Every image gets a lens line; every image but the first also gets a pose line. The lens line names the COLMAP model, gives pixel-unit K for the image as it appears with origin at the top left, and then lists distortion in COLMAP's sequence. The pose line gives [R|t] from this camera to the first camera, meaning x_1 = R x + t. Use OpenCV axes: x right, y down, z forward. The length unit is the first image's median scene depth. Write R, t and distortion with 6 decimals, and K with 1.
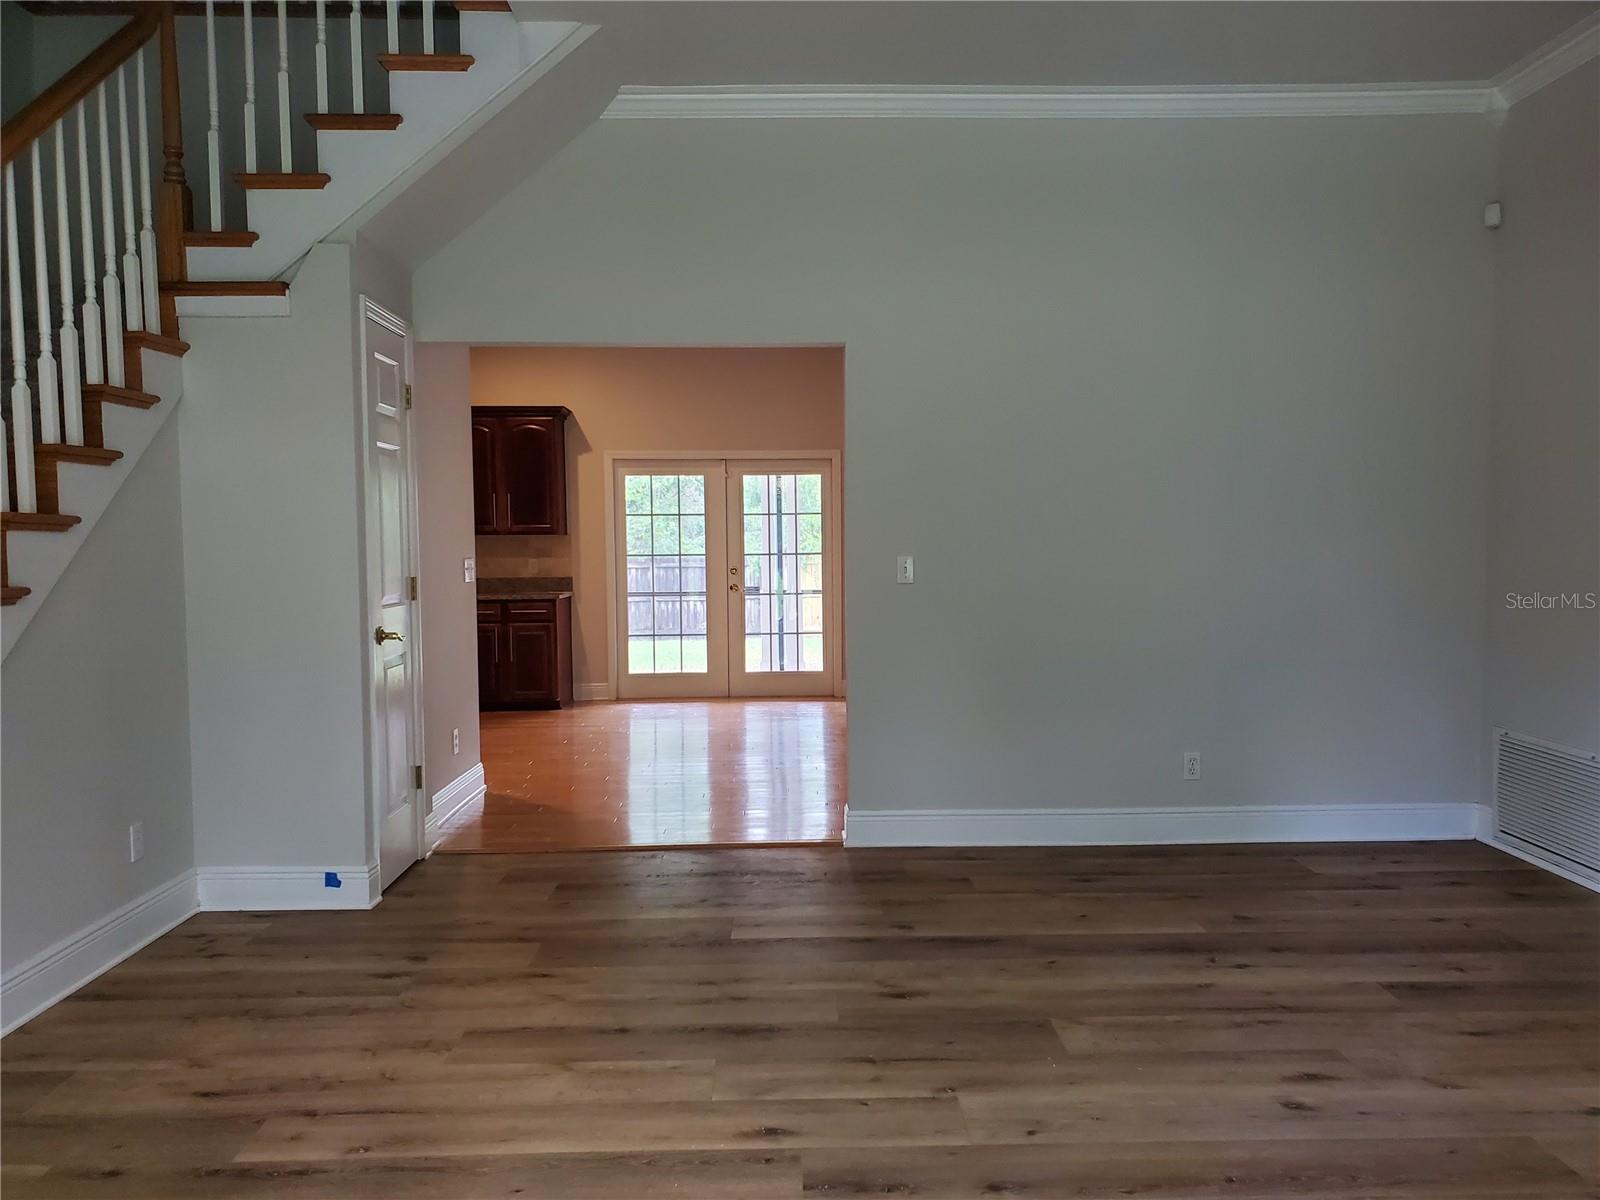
lens RADIAL K [[1249.9, 0, 807.9], [0, 1249.9, 591.7], [0, 0, 1]] dist [0.015606, 0.006514]
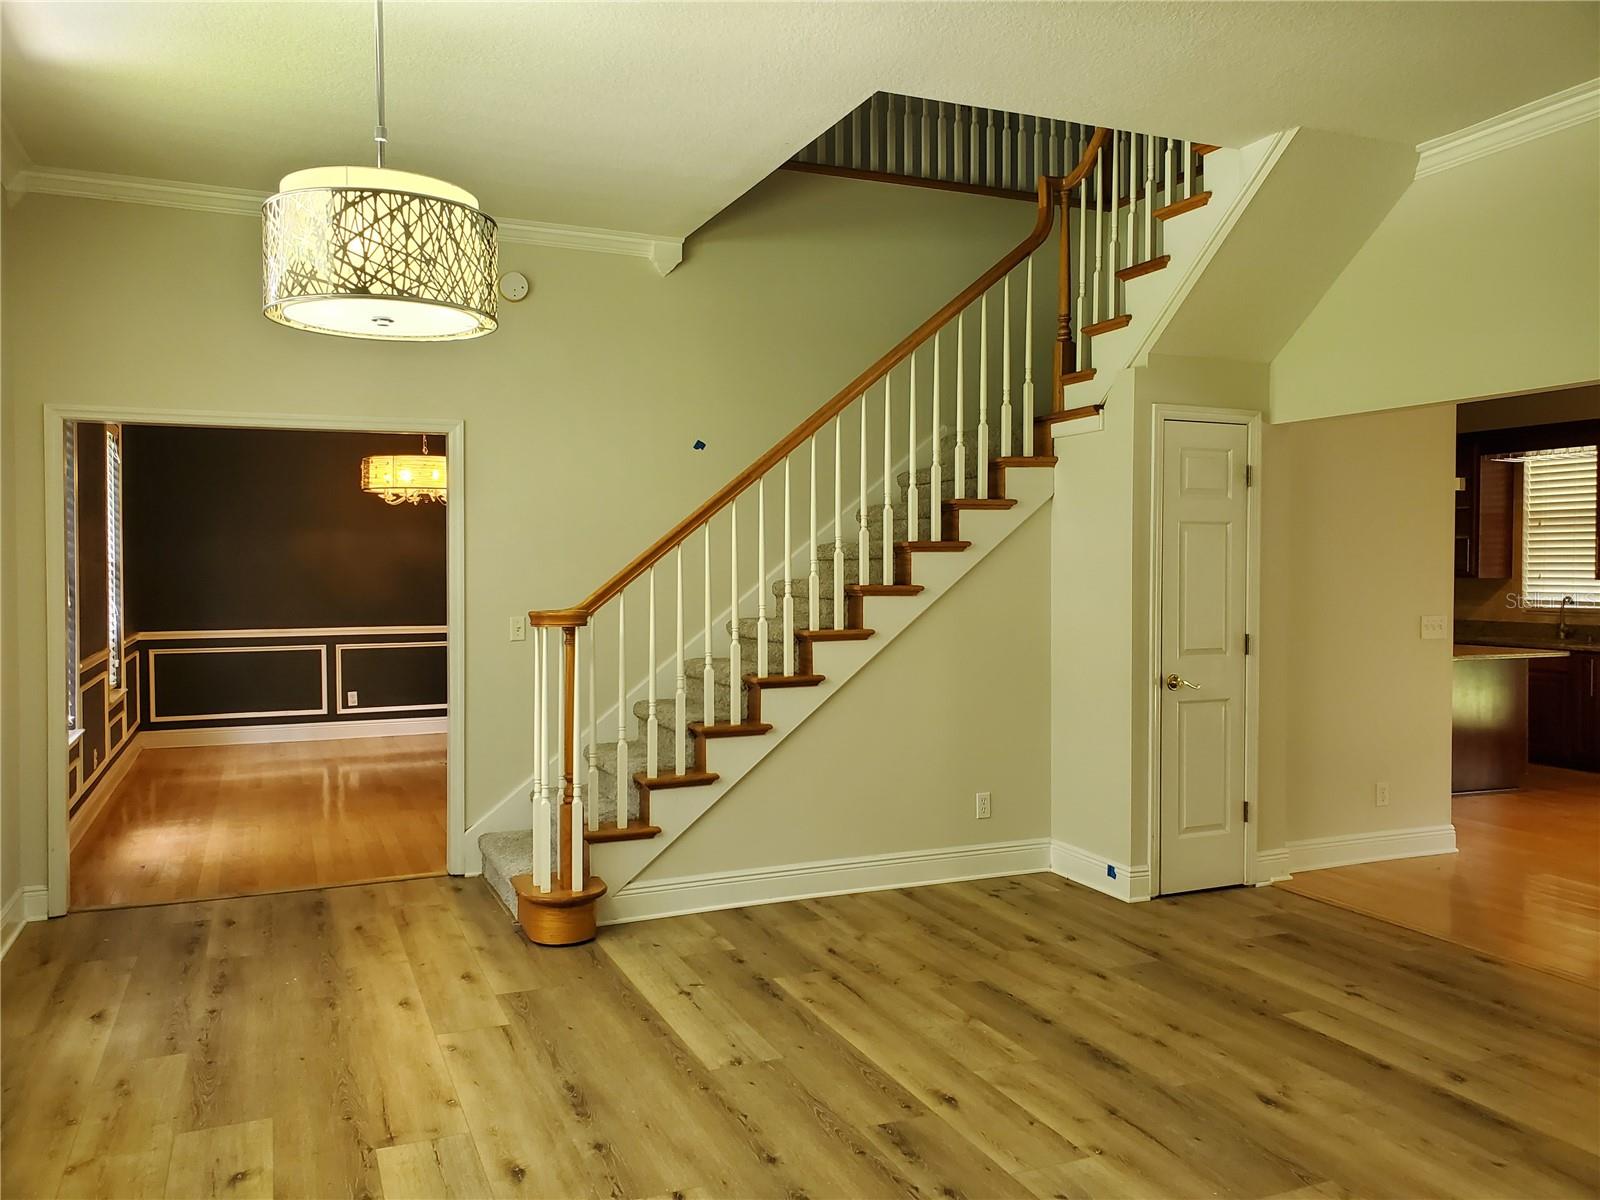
lens RADIAL K [[1249.9, 0, 813.1], [0, 1249.9, 586.1], [0, 0, 1]] dist [0.015606, 0.006514]
pose [[0.385292, 0.027744, -0.922377, 0.813539], [-0.042965, 0.999003, 0.012101, -0.073920], [0.921794, 0.034968, 0.386100, 0.276742]]
